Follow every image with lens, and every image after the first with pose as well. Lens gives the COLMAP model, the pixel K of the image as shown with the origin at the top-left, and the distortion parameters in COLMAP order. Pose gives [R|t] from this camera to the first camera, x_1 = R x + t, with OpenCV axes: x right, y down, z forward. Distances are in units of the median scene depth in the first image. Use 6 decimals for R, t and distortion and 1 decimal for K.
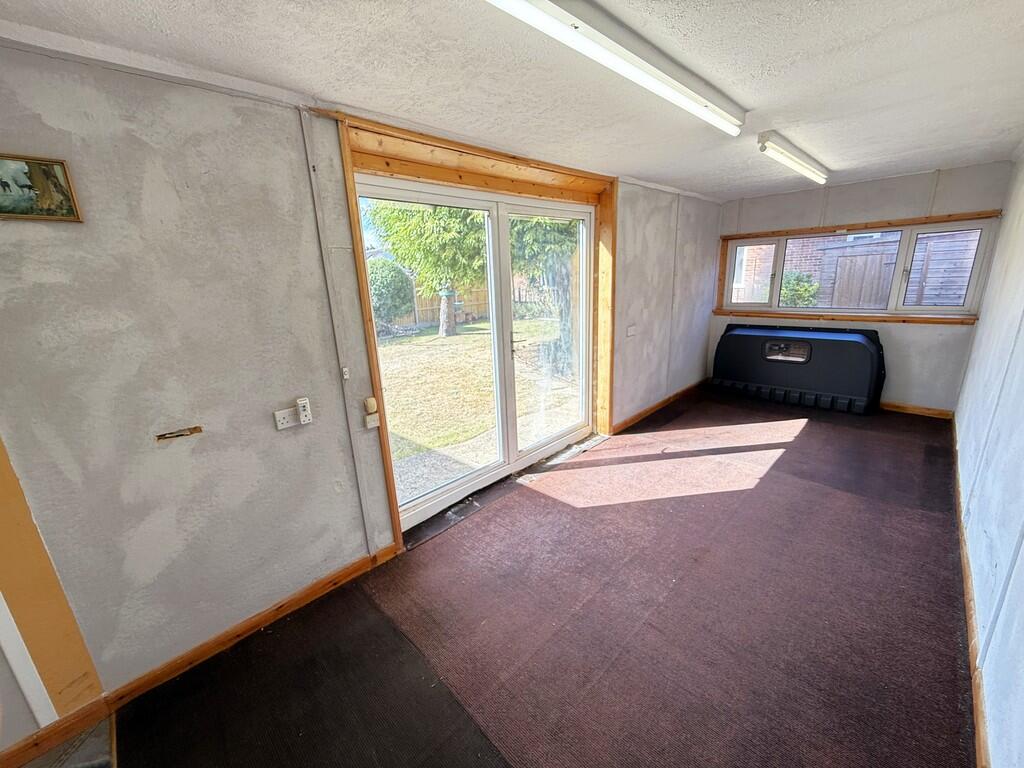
lens RADIAL K [[410.9, 0, 509.7], [0, 410.9, 386.4], [0, 0, 1]] dist [-0.000070, 0.000039]
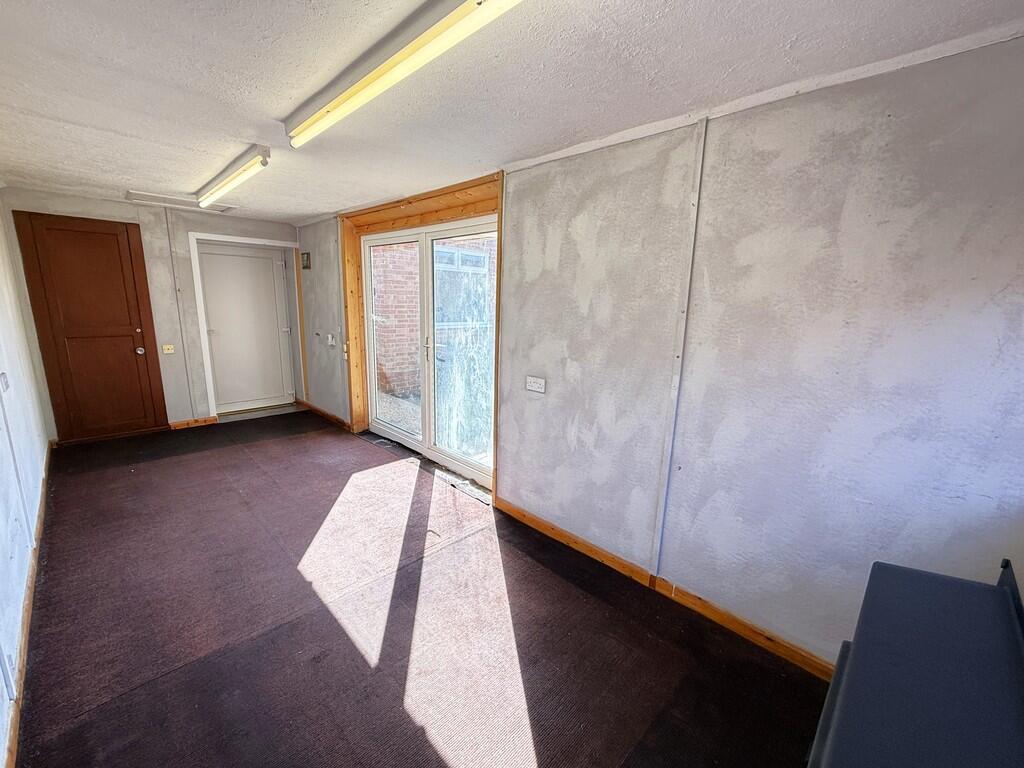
lens RADIAL K [[421.4, 0, 509.9], [0, 421.4, 385.3], [0, 0, 1]] dist [-0.000228, 0.000266]
pose [[0.000400, 0.245950, -0.969282, 1.085165], [-0.287649, 0.928345, 0.235444, -0.319553], [0.957736, 0.278719, 0.071118, 1.041912]]
